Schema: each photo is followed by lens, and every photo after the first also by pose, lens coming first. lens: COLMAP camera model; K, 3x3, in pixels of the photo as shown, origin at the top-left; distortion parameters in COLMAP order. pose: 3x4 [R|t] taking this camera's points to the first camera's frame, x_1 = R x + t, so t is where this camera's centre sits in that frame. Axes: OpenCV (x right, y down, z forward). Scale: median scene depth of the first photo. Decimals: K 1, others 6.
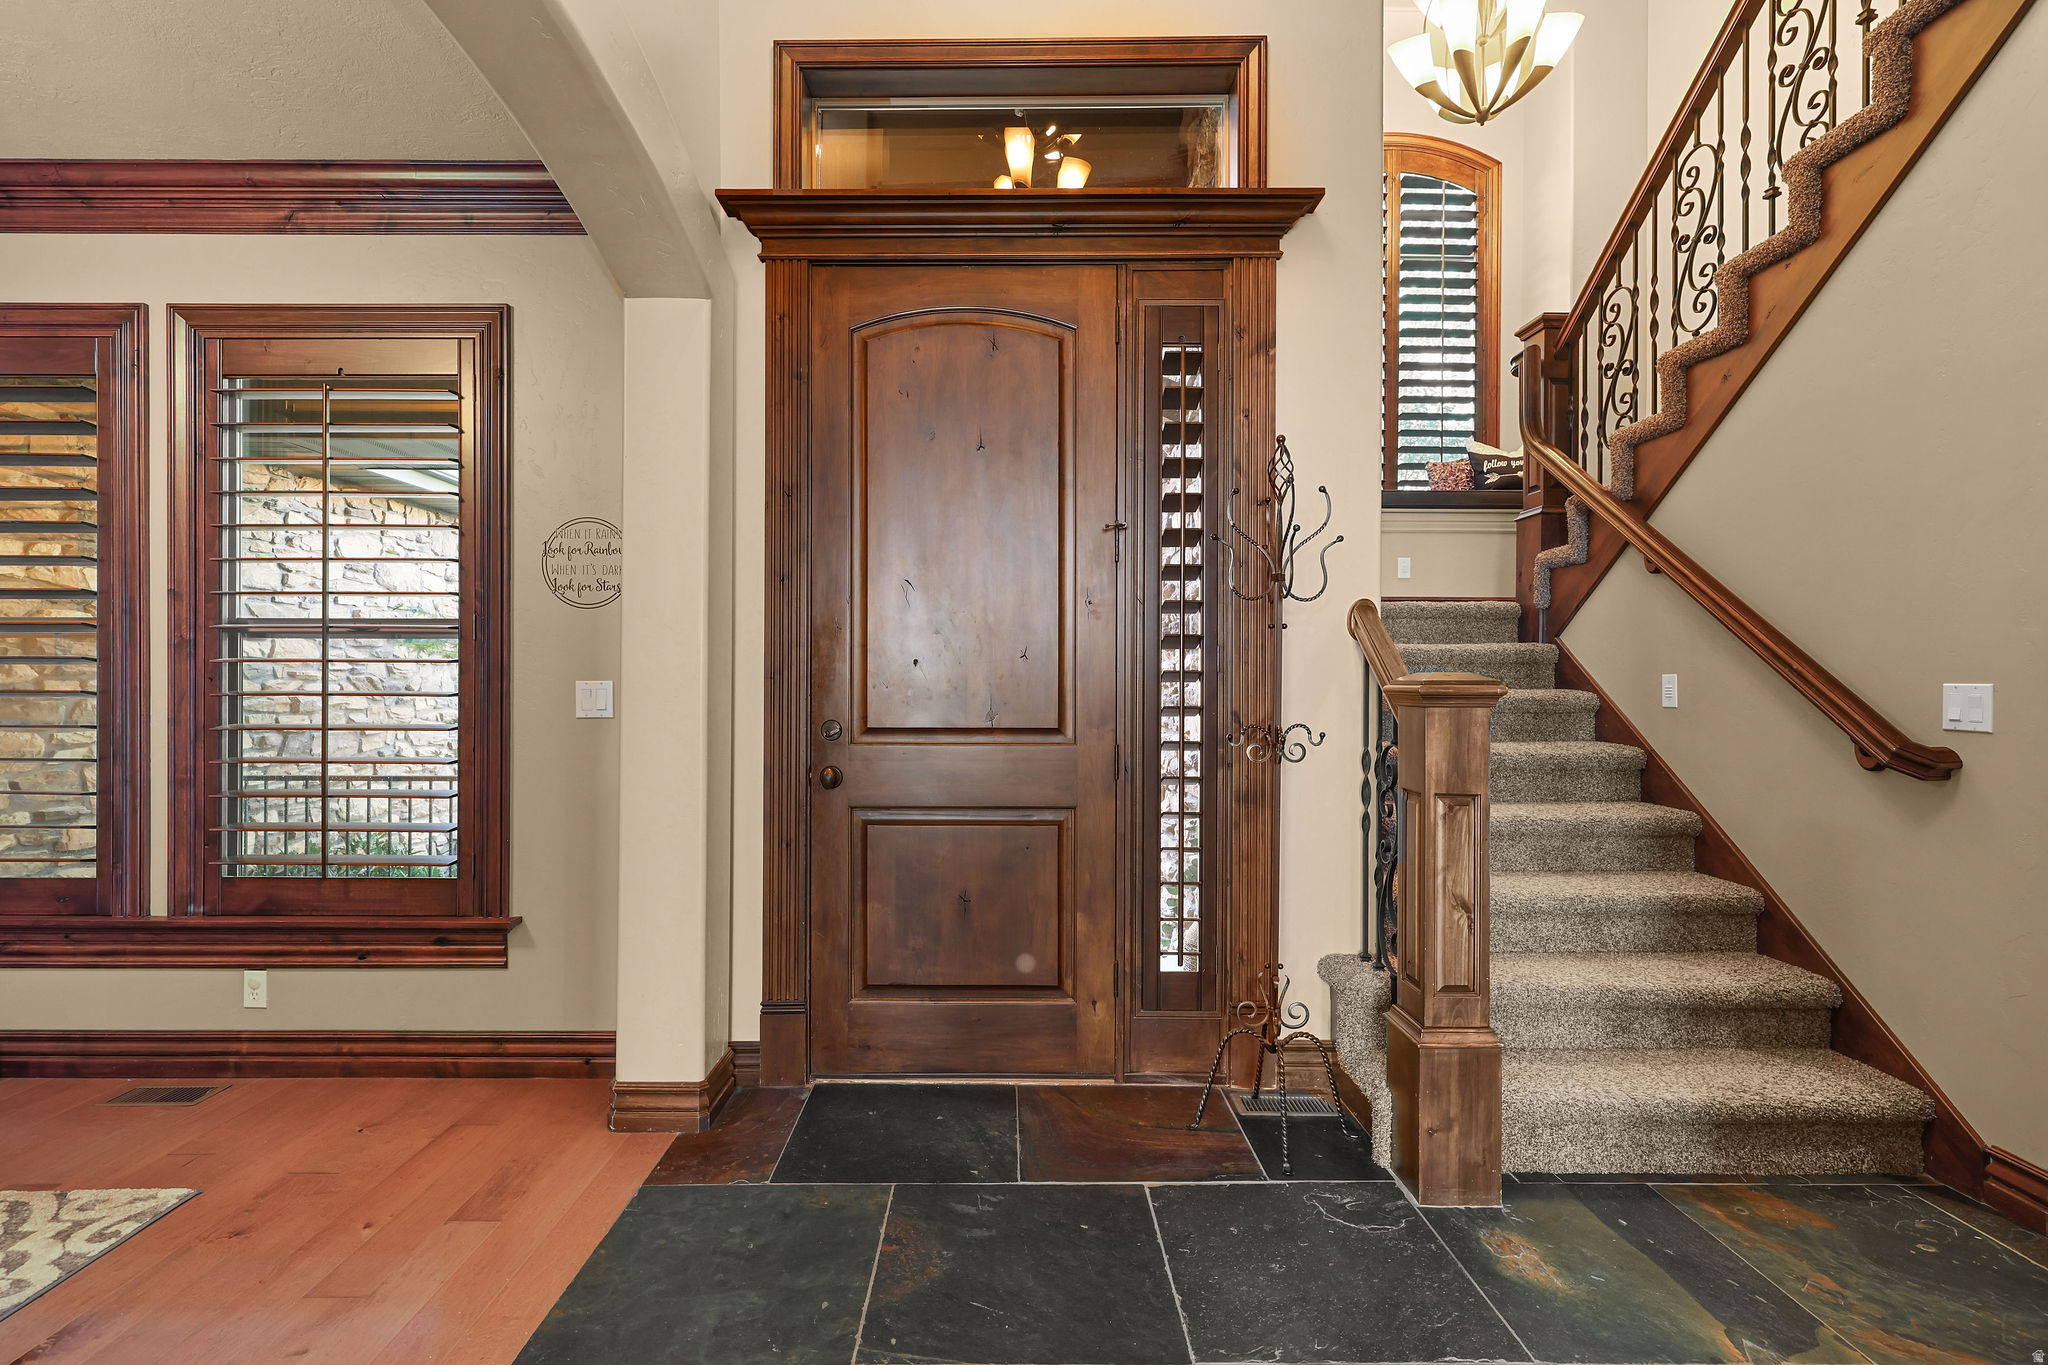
lens RADIAL K [[948.5, 0, 1024.0], [0, 948.5, 682.5], [0, 0, 1]] dist [0.001177, 0.000149]
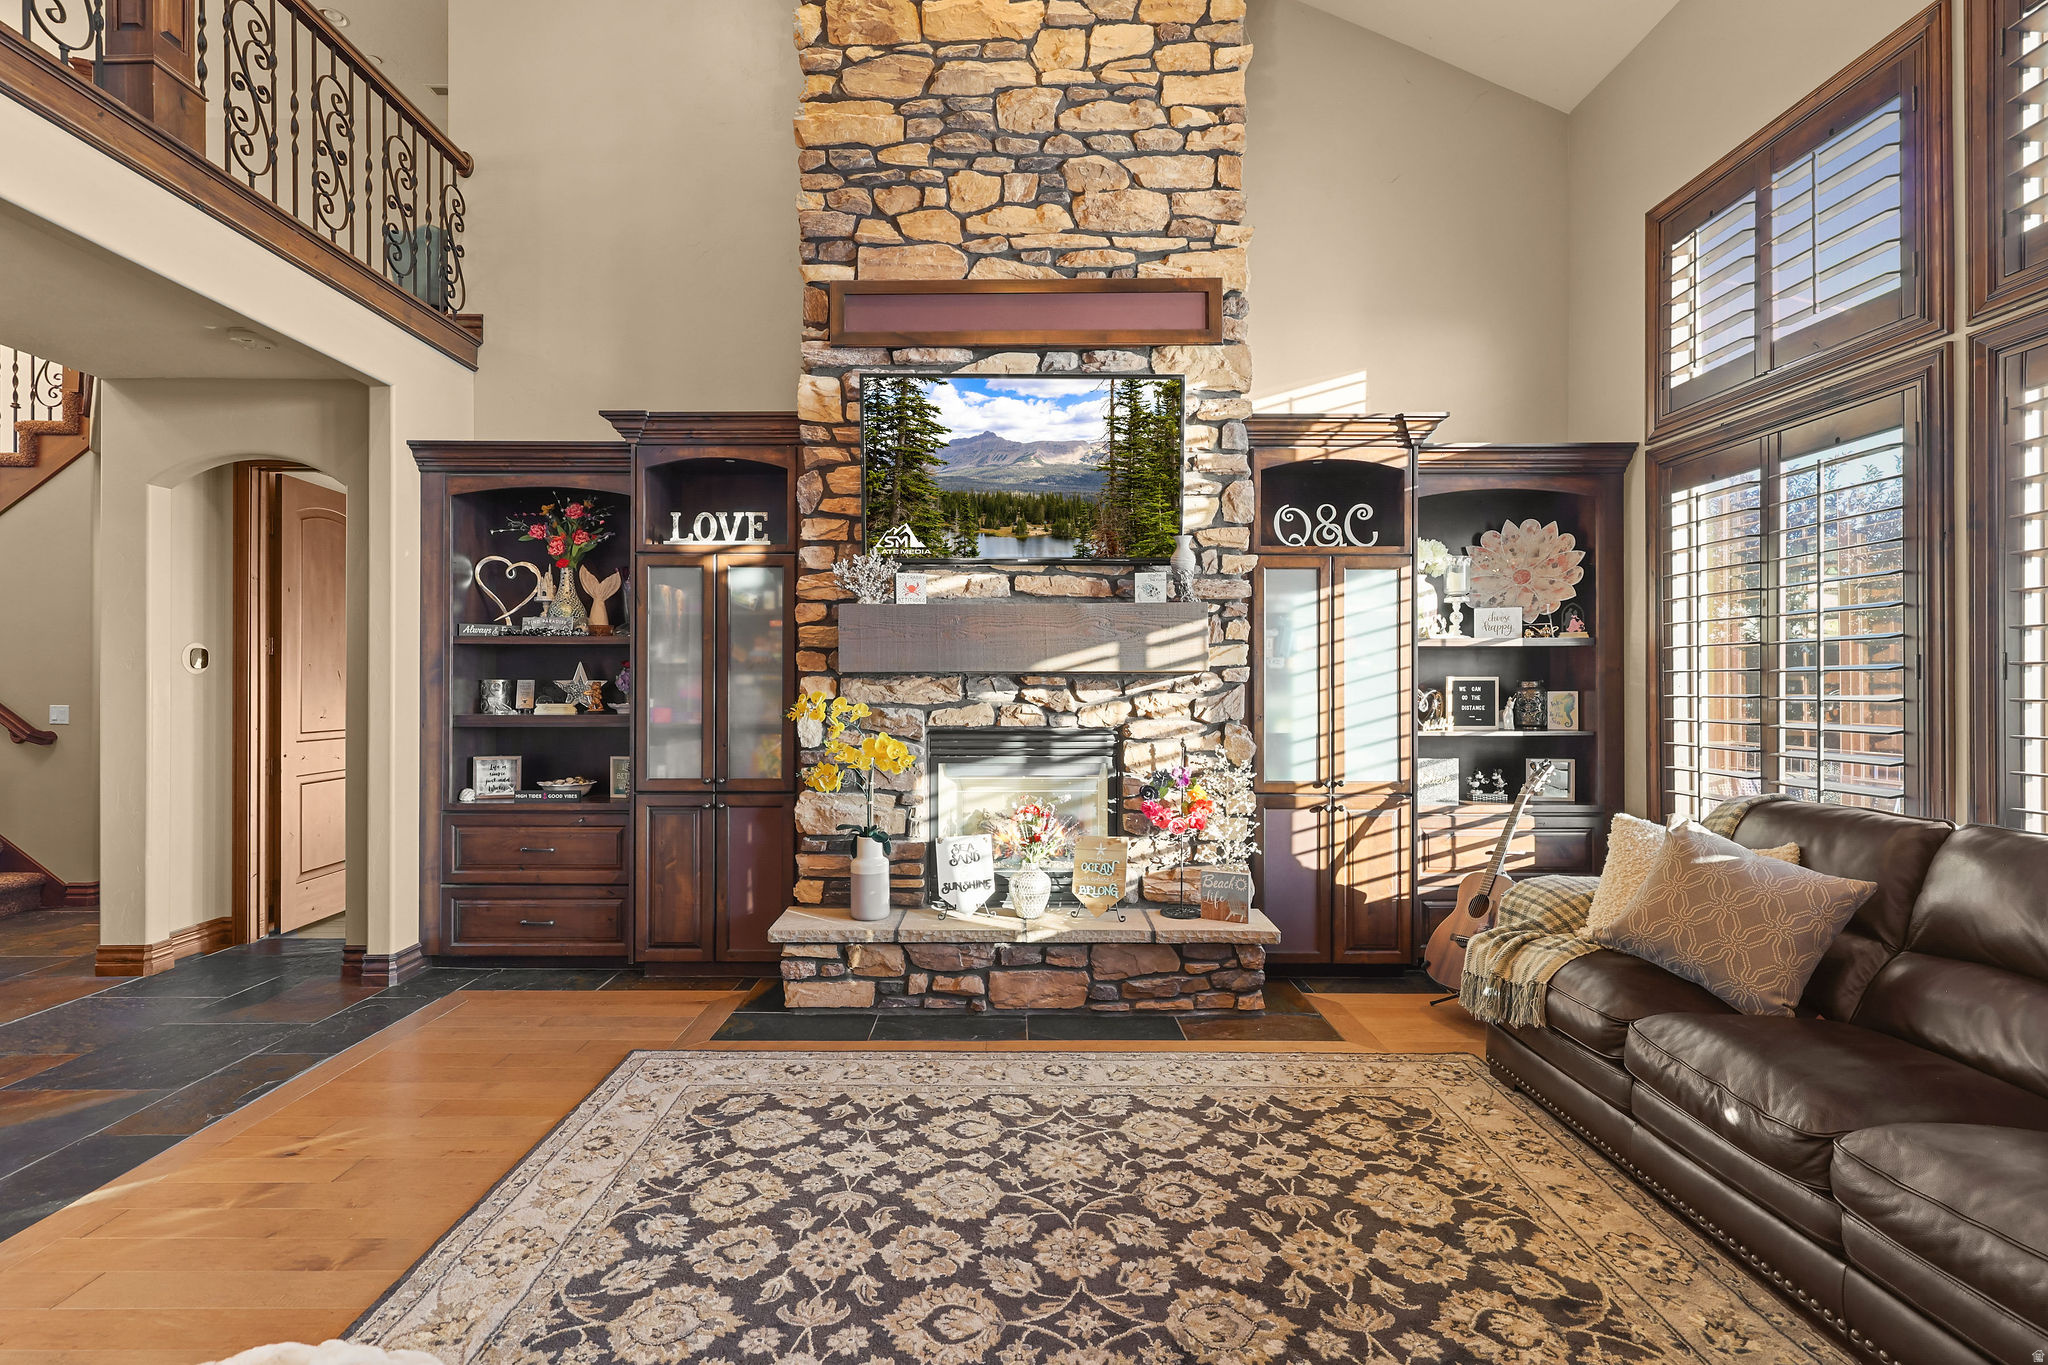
lens RADIAL K [[930.3, 0, 1014.7], [0, 930.3, 681.3], [0, 0, 1]] dist [0.001516, -0.000181]
pose [[0.014328, 0.001641, 0.999896, -1.142440], [-0.001314, 0.999998, -0.001622, -0.048218], [-0.999896, -0.001291, 0.014330, -1.242608]]
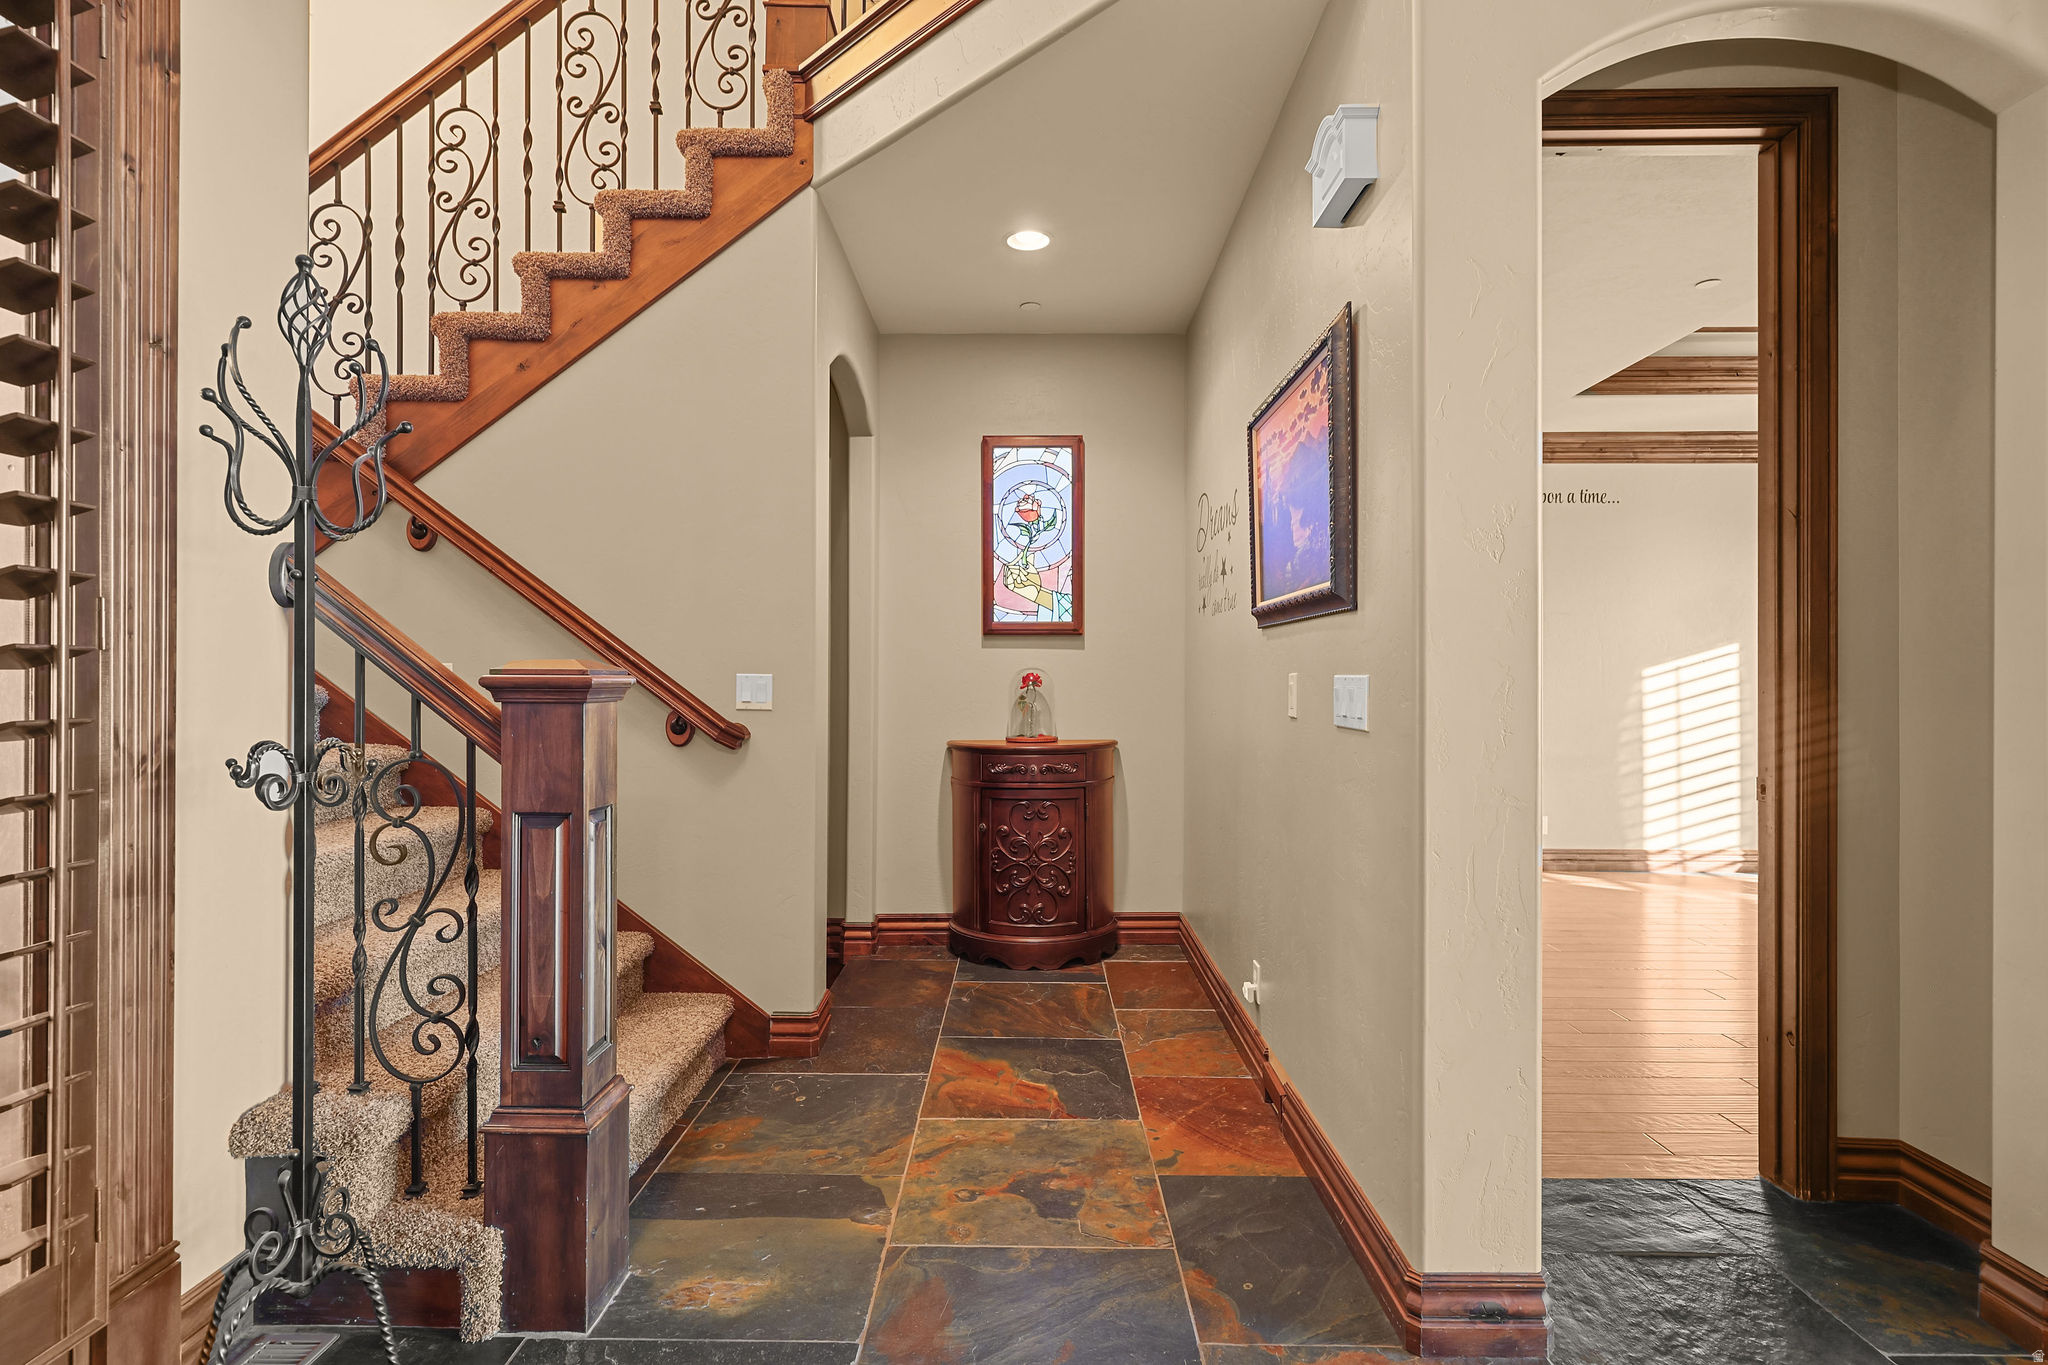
lens RADIAL K [[983.9, 0, 1020.5], [0, 983.9, 678.5], [0, 0, 1]] dist [-0.001020, 0.000147]
pose [[0.028214, -0.003934, 0.999594, -0.292036], [-0.000374, 0.999992, 0.003946, 0.002072], [-0.999602, -0.000485, 0.028212, 0.464413]]
